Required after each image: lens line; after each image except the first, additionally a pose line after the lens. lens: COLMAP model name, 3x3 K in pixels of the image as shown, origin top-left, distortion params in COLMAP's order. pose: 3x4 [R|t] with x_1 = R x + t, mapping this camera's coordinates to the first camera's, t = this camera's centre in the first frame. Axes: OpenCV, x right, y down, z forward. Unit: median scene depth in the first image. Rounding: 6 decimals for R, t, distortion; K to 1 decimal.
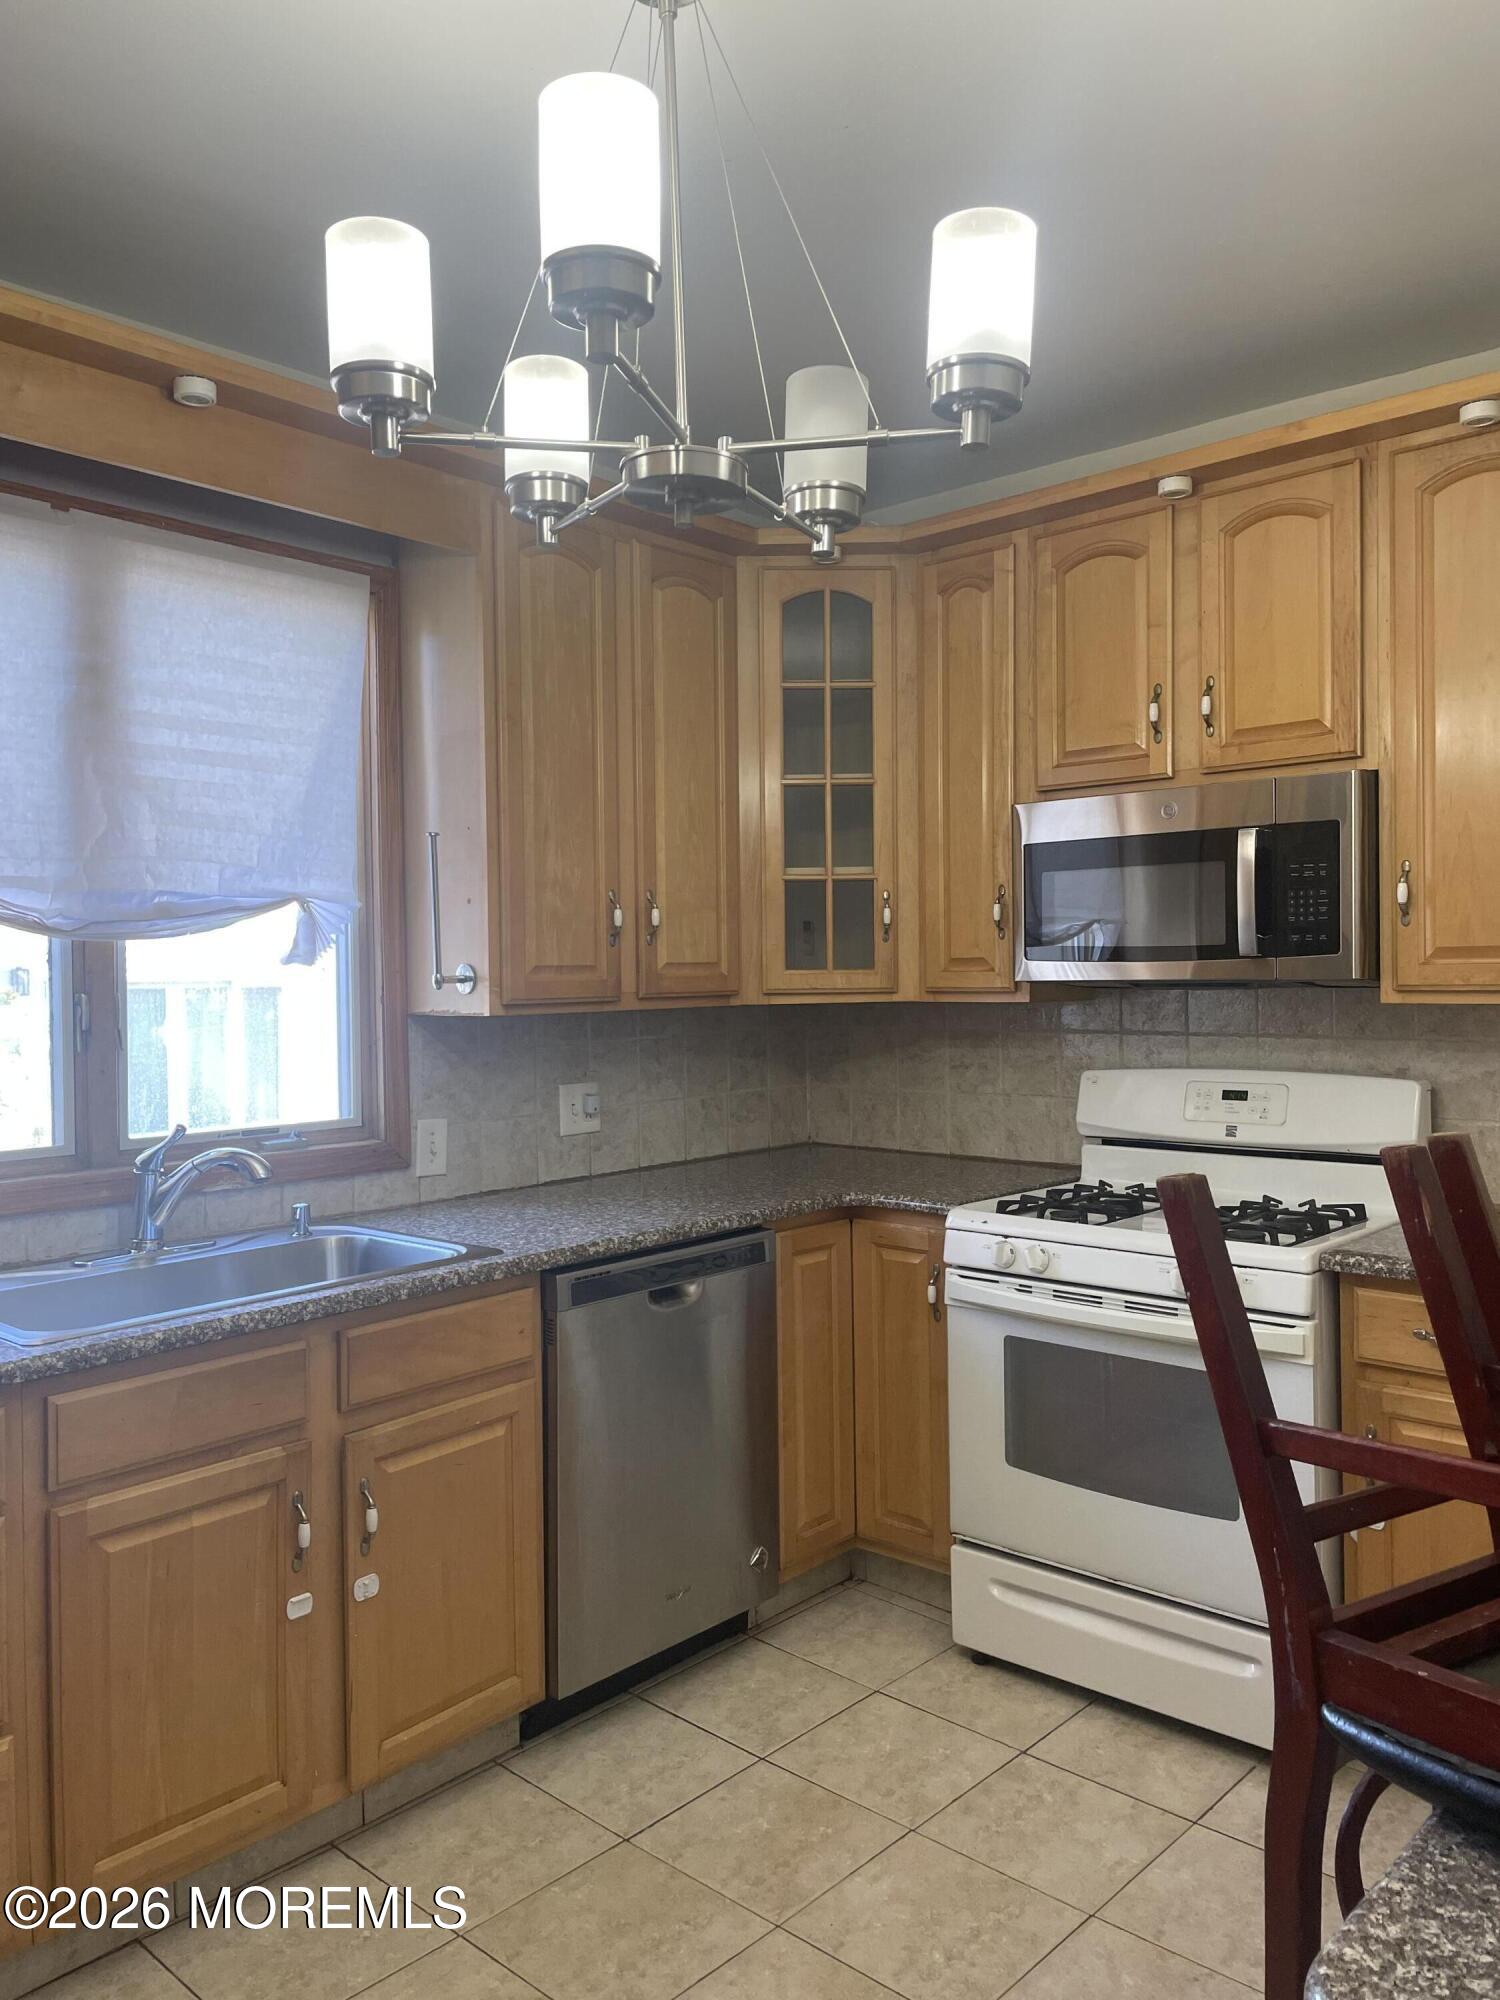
lens RADIAL K [[1521.1, 0, 753.6], [0, 1521.1, 1004.9], [0, 0, 1]] dist [0.085745, -0.107192]
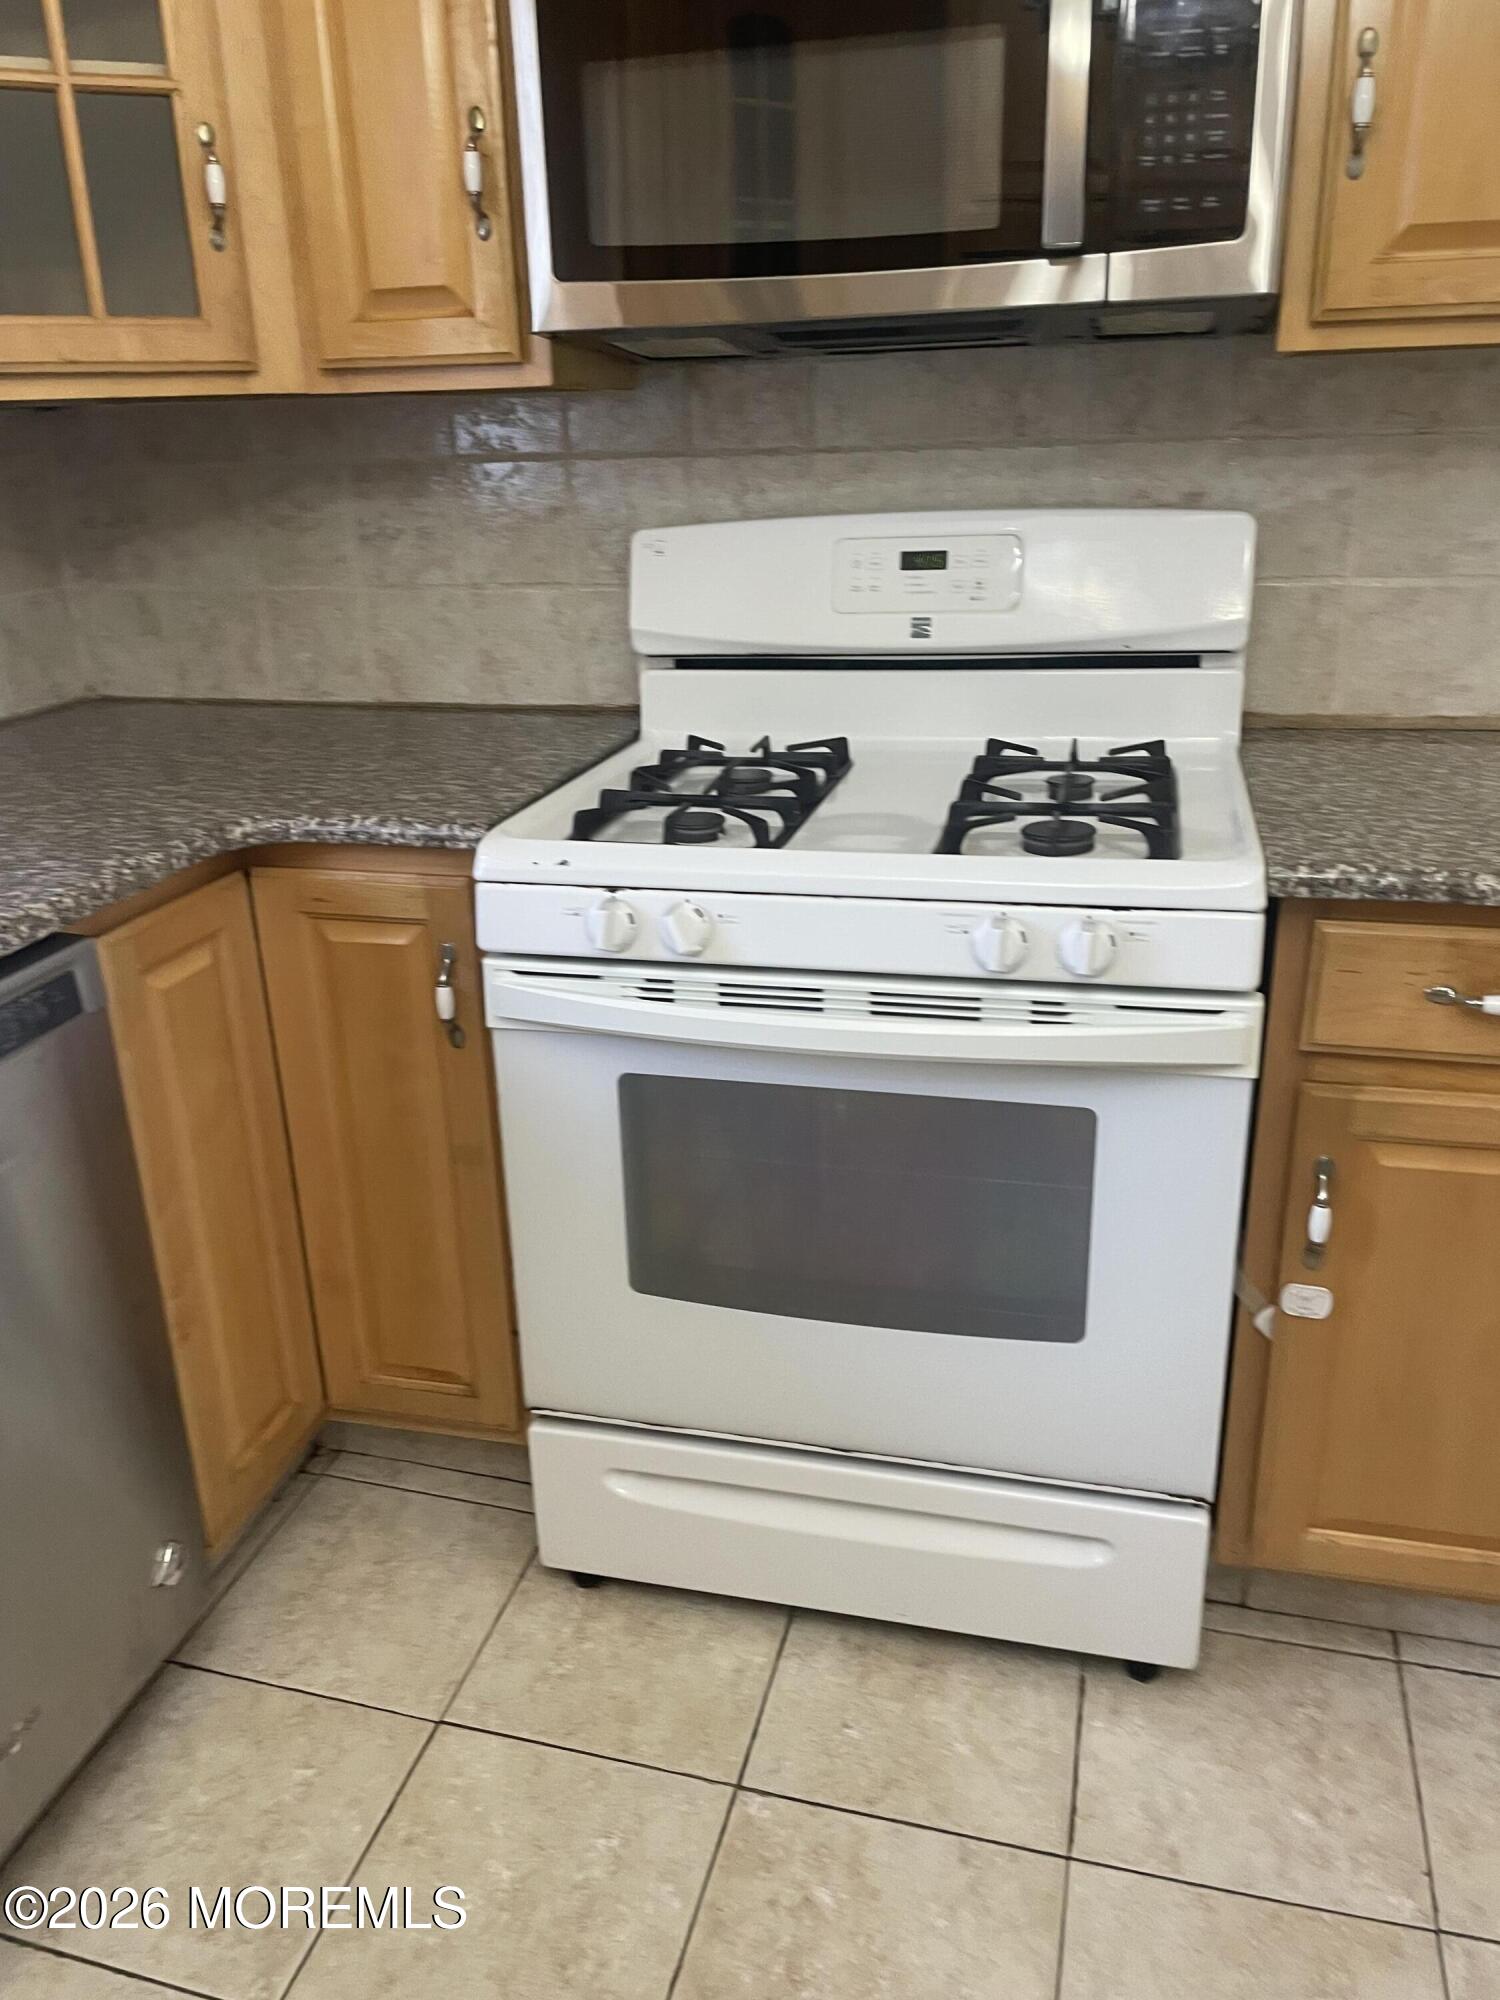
lens RADIAL K [[1543.9, 0, 745.1], [0, 1543.9, 1018.4], [0, 0, 1]] dist [0.087798, -0.110877]
pose [[0.892752, -0.177161, 0.414256, -0.008436], [0.031852, 0.941964, 0.334198, 0.024558], [-0.449421, -0.285161, 0.846584, 0.503239]]
